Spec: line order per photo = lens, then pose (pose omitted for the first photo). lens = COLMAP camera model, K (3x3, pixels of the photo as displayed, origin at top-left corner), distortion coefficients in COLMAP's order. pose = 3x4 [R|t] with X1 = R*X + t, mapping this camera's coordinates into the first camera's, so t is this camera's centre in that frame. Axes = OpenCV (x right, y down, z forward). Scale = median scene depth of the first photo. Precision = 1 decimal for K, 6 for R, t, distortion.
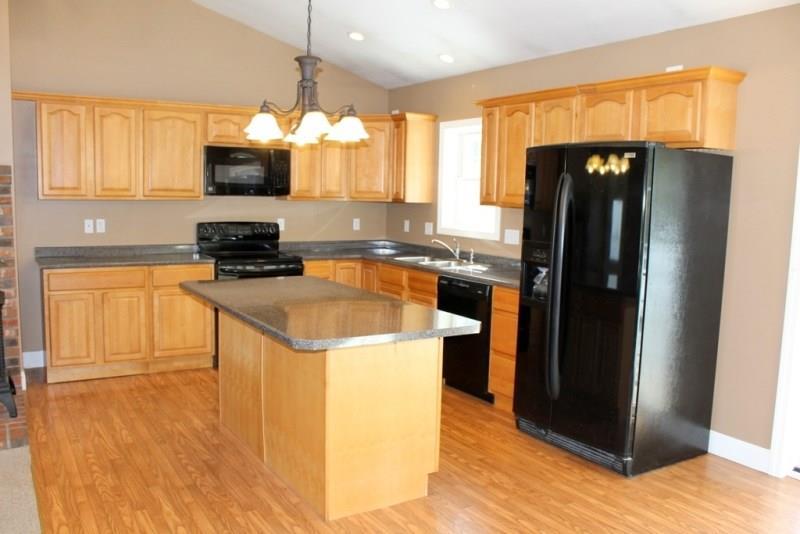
lens RADIAL K [[657.9, 0, 400.0], [0, 657.9, 267.0], [0, 0, 1]] dist [-0.050396, 0.001305]
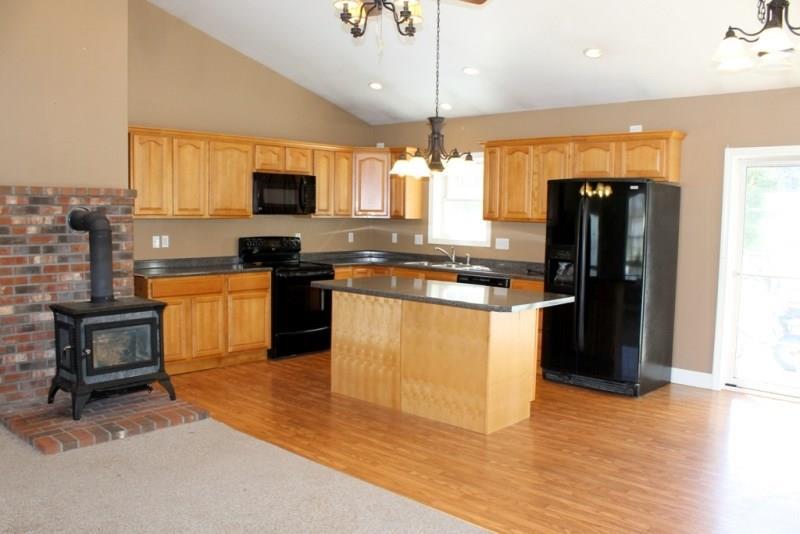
lens RADIAL K [[657.9, 0, 400.0], [0, 657.9, 267.0], [0, 0, 1]] dist [-0.050396, 0.001305]
pose [[0.961955, -0.029303, 0.271632, -0.401380], [0.035431, 0.999216, -0.017683, 0.017145], [-0.270901, 0.026634, 0.962239, -0.222605]]
